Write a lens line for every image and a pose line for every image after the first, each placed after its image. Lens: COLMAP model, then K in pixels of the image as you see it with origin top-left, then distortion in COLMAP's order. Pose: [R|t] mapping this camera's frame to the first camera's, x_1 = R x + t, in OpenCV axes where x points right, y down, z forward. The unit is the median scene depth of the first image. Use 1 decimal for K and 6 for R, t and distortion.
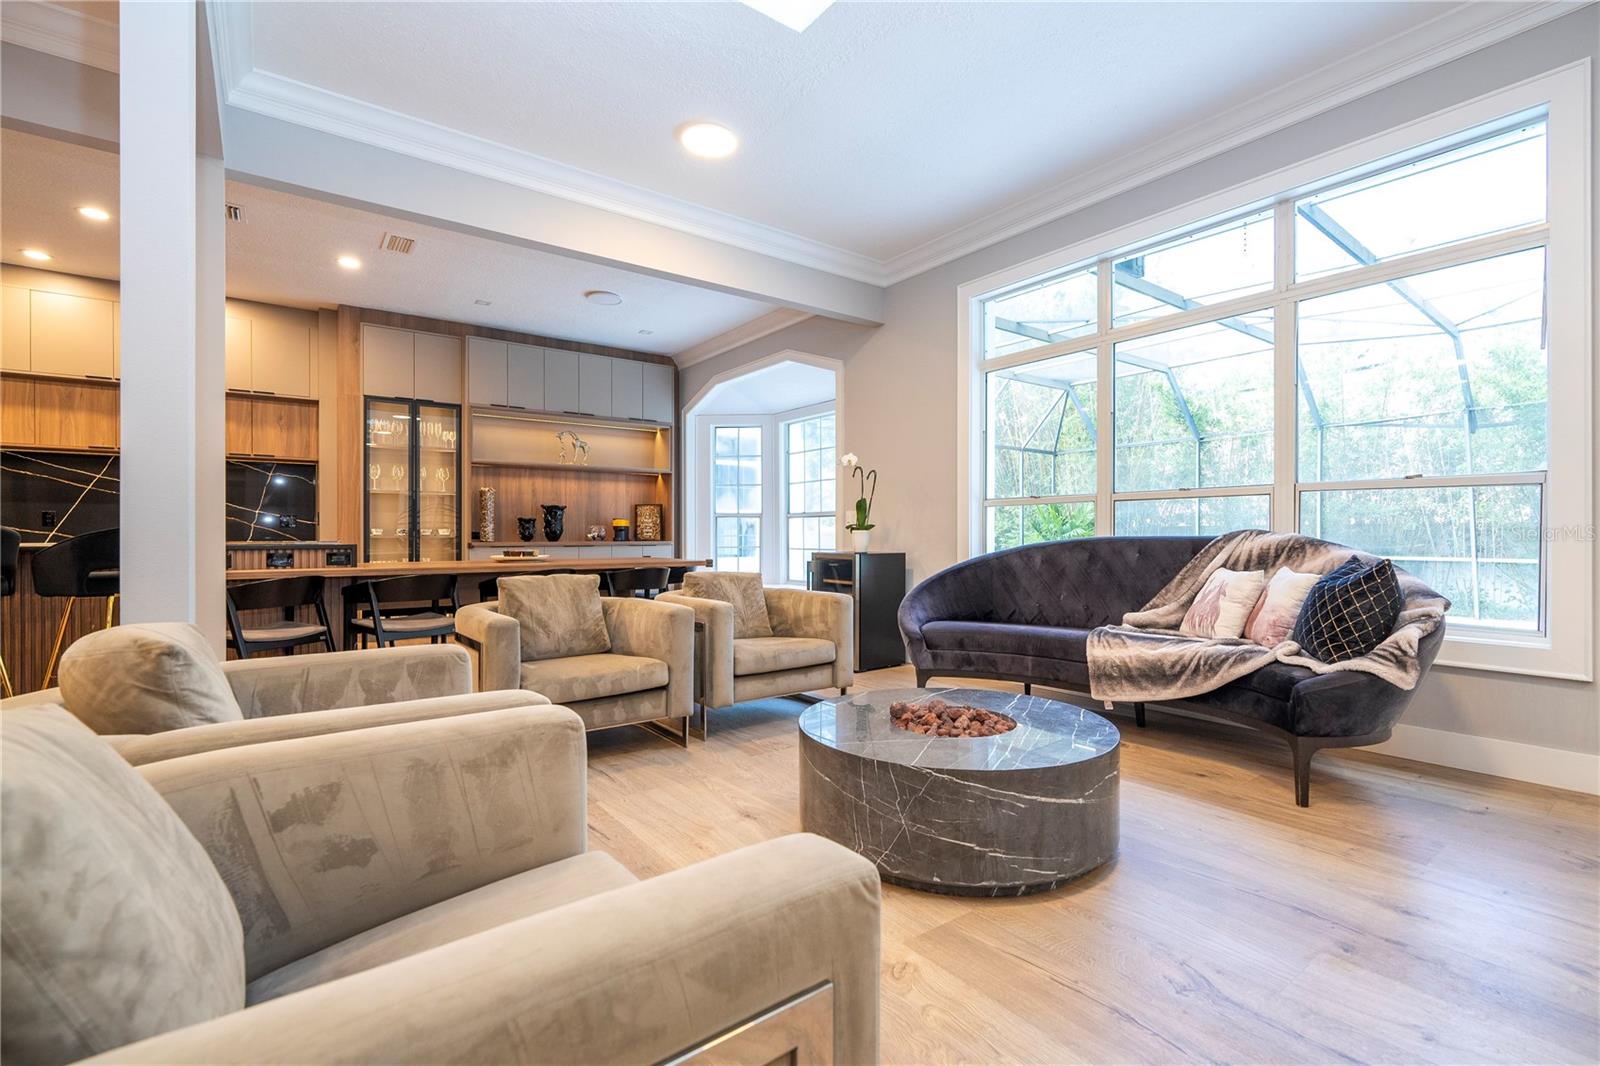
lens RADIAL K [[723.3, 0, 807.3], [0, 723.3, 534.0], [0, 0, 1]] dist [-0.006739, 0.004881]
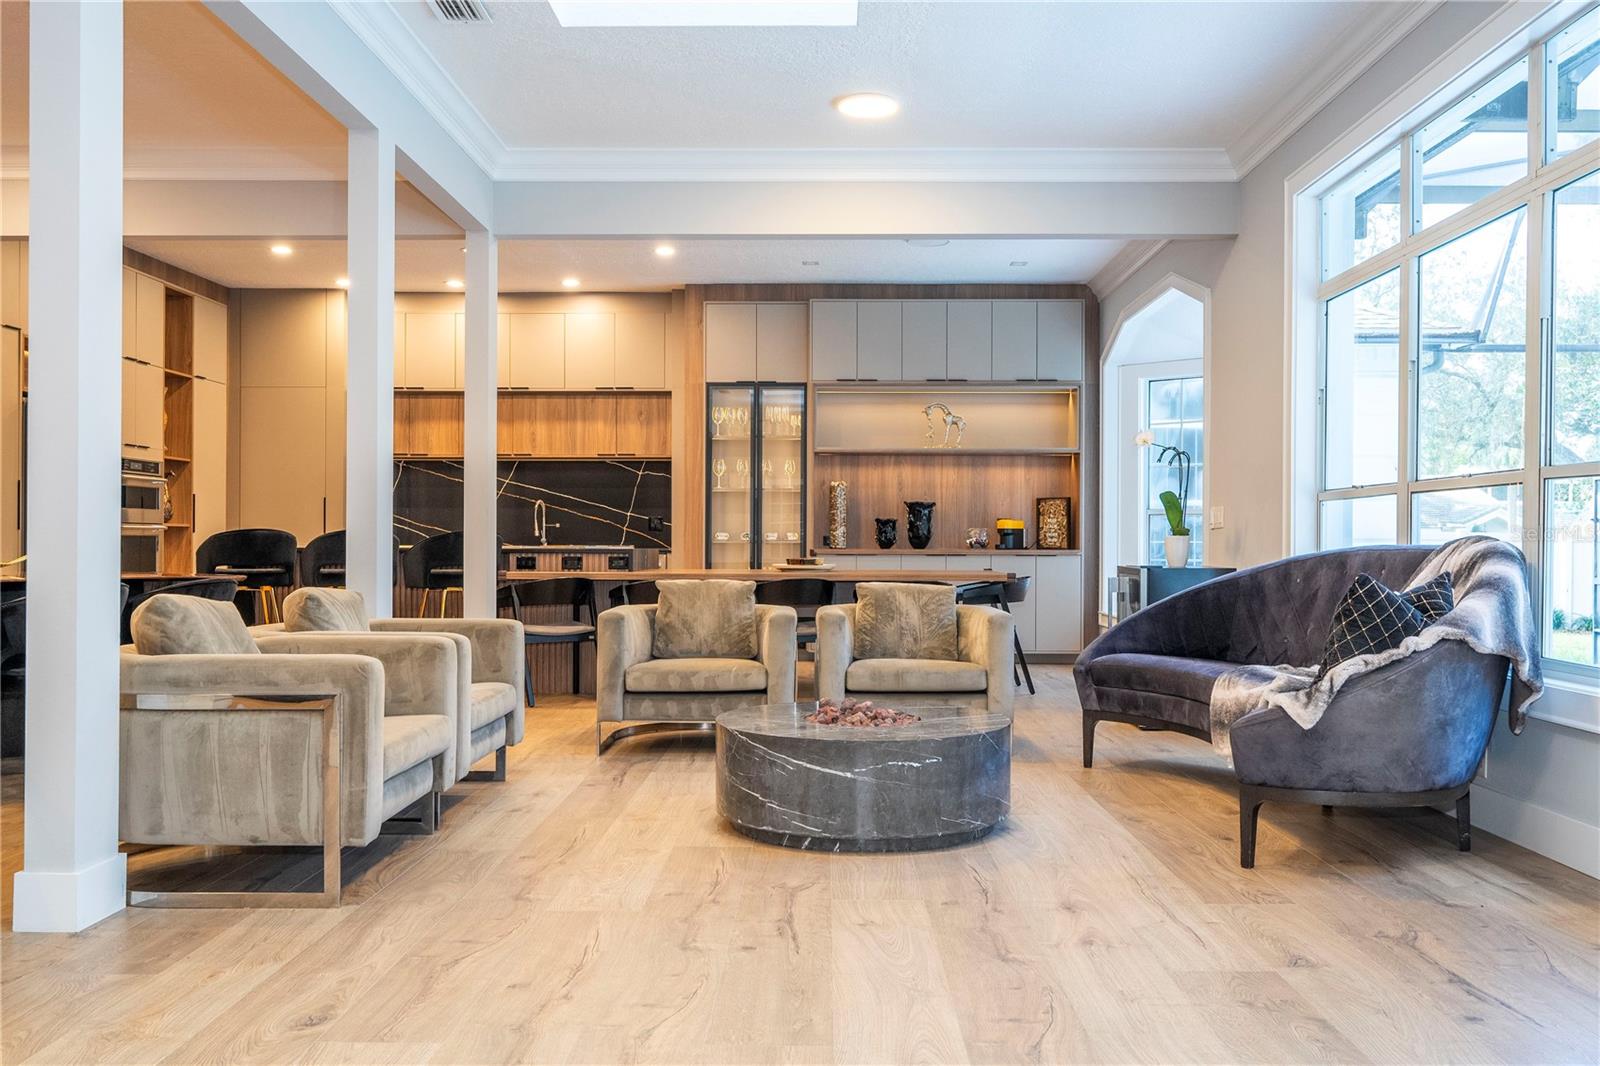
lens RADIAL K [[1306.3, 0, 800.8], [0, 1306.3, 526.6], [0, 0, 1]] dist [-0.007238, -0.029586]
pose [[0.789659, -0.002576, -0.613541, 0.553182], [-0.003221, 0.999960, -0.008344, -0.001915], [0.613538, 0.008565, 0.789619, -0.236661]]
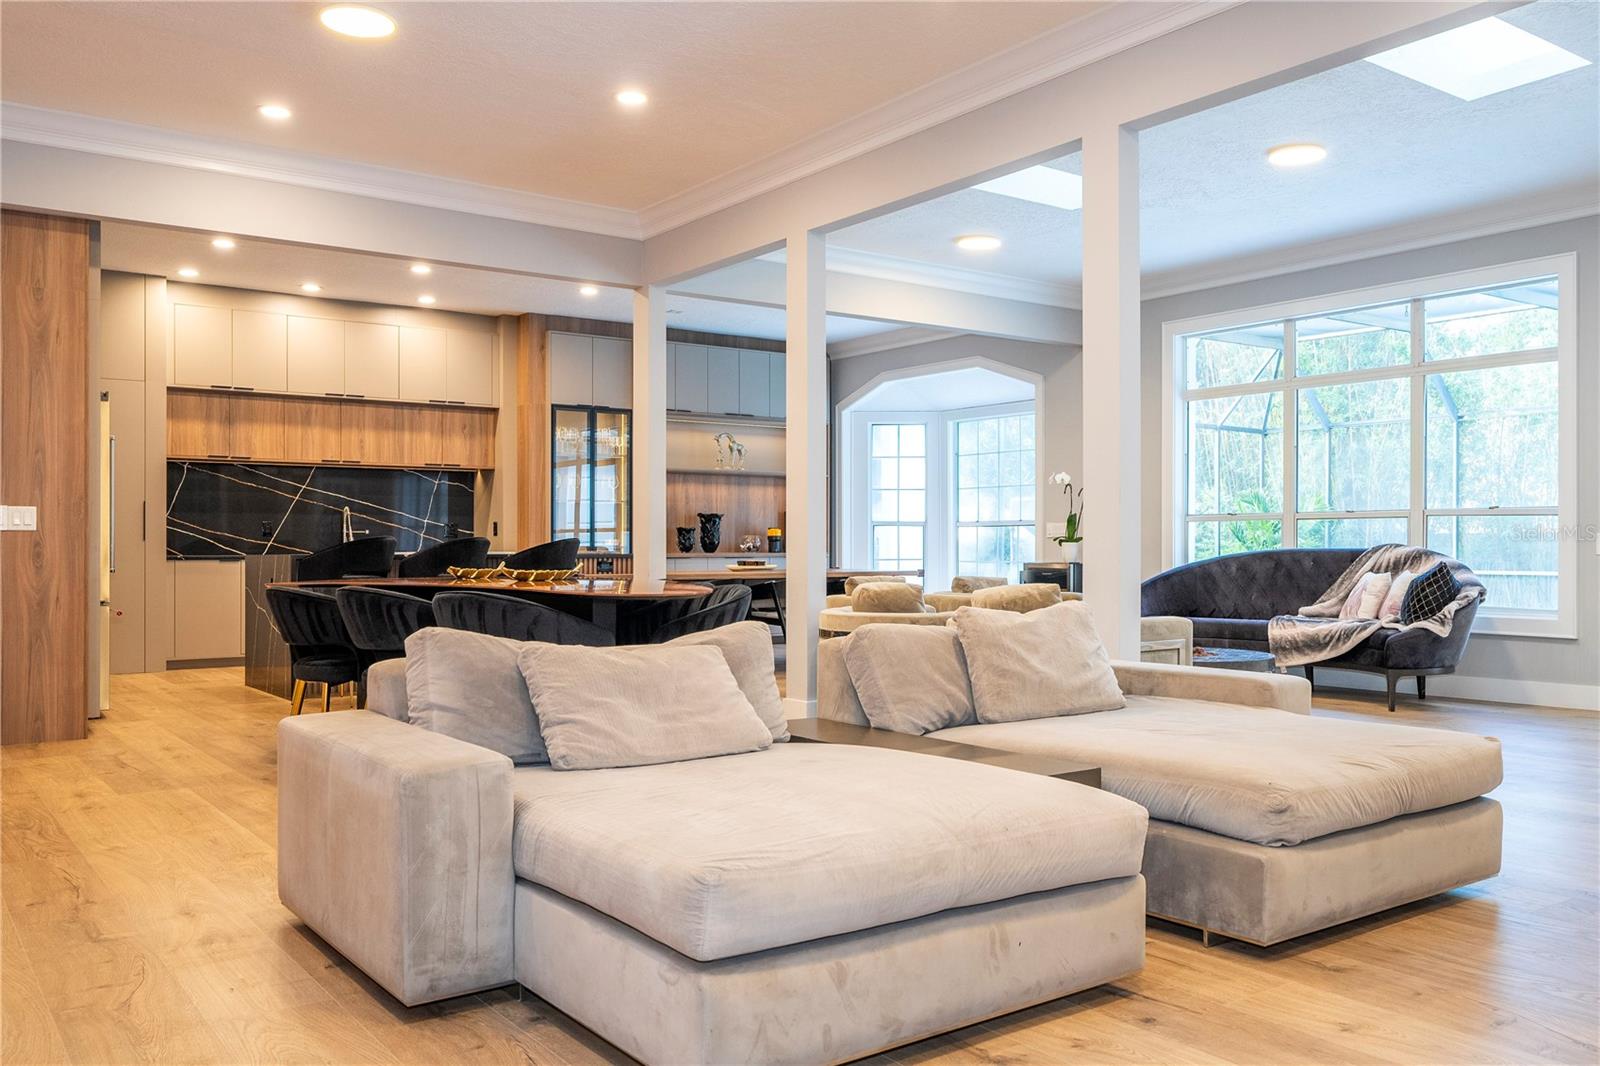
lens RADIAL K [[1306.3, 0, 795.2], [0, 1306.3, 539.0], [0, 0, 1]] dist [-0.007238, -0.029586]
pose [[0.999736, 0.002229, -0.022869, -0.282808], [-0.002295, 0.999993, -0.002859, -0.003352], [0.022863, 0.002911, 0.999734, -0.930426]]
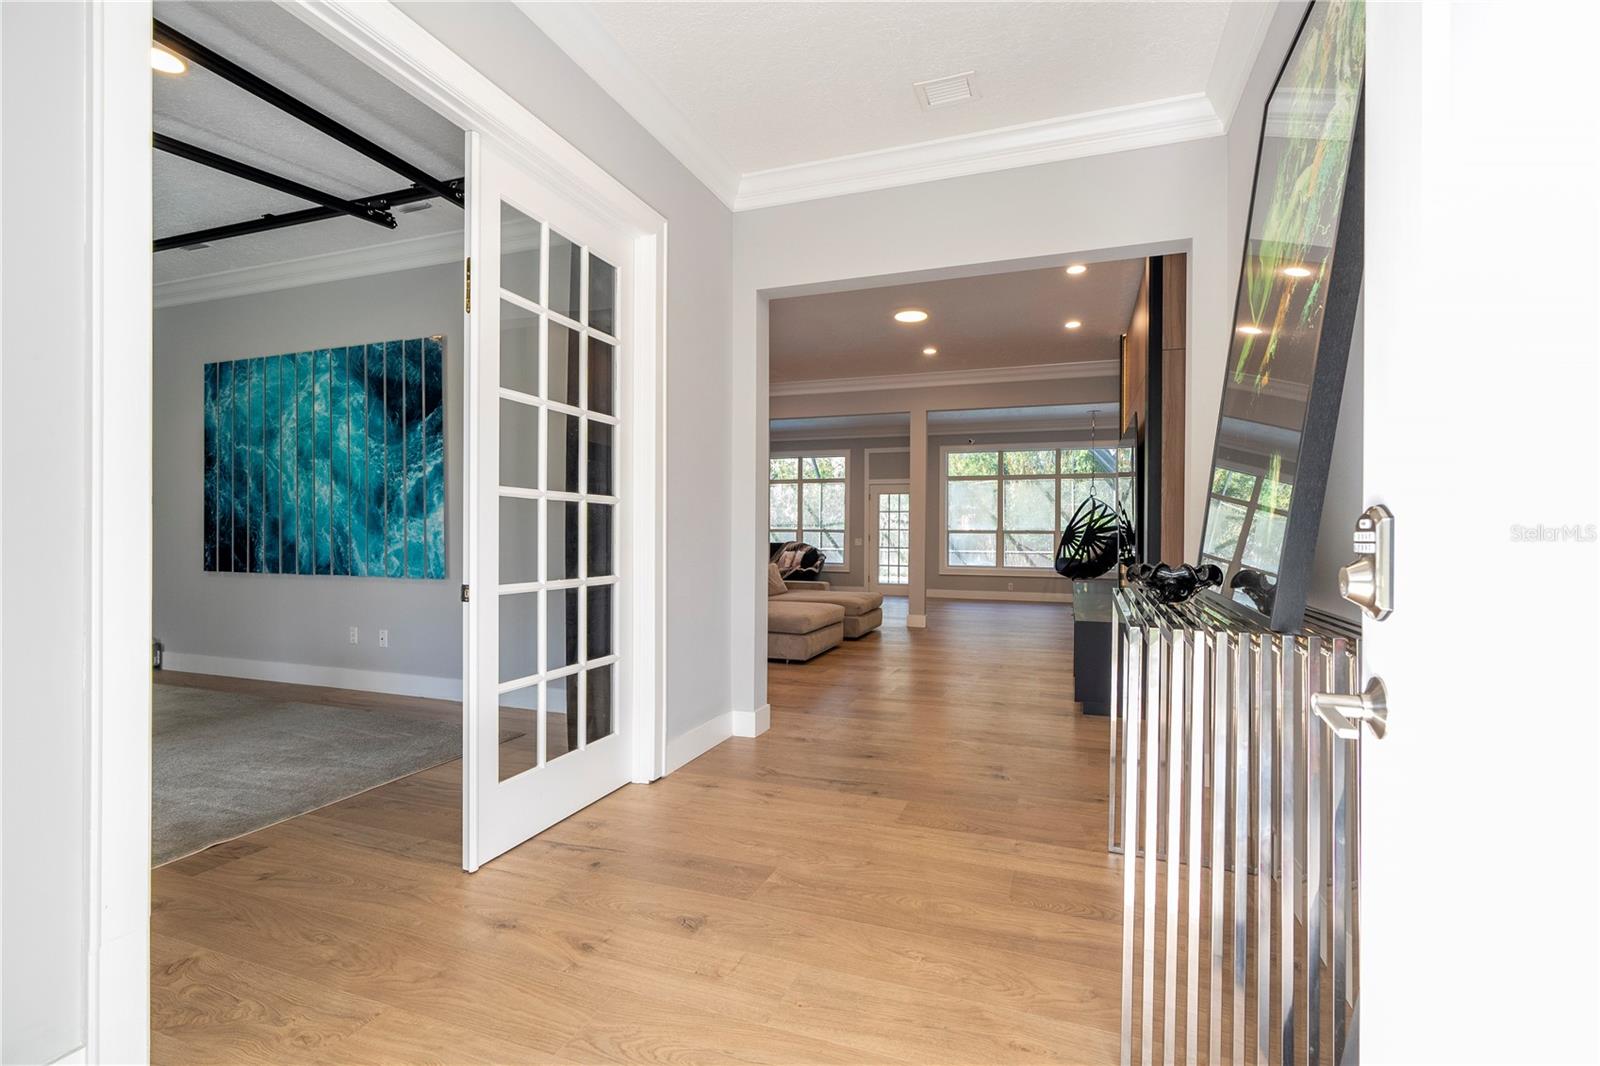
lens RADIAL K [[723.3, 0, 797.8], [0, 723.3, 532.7], [0, 0, 1]] dist [-0.006739, 0.004881]
pose [[0.840478, 0.006680, 0.541805, -0.959833], [-0.009811, 0.999948, 0.002891, -0.040102], [-0.541757, -0.007746, 0.840499, -1.496281]]
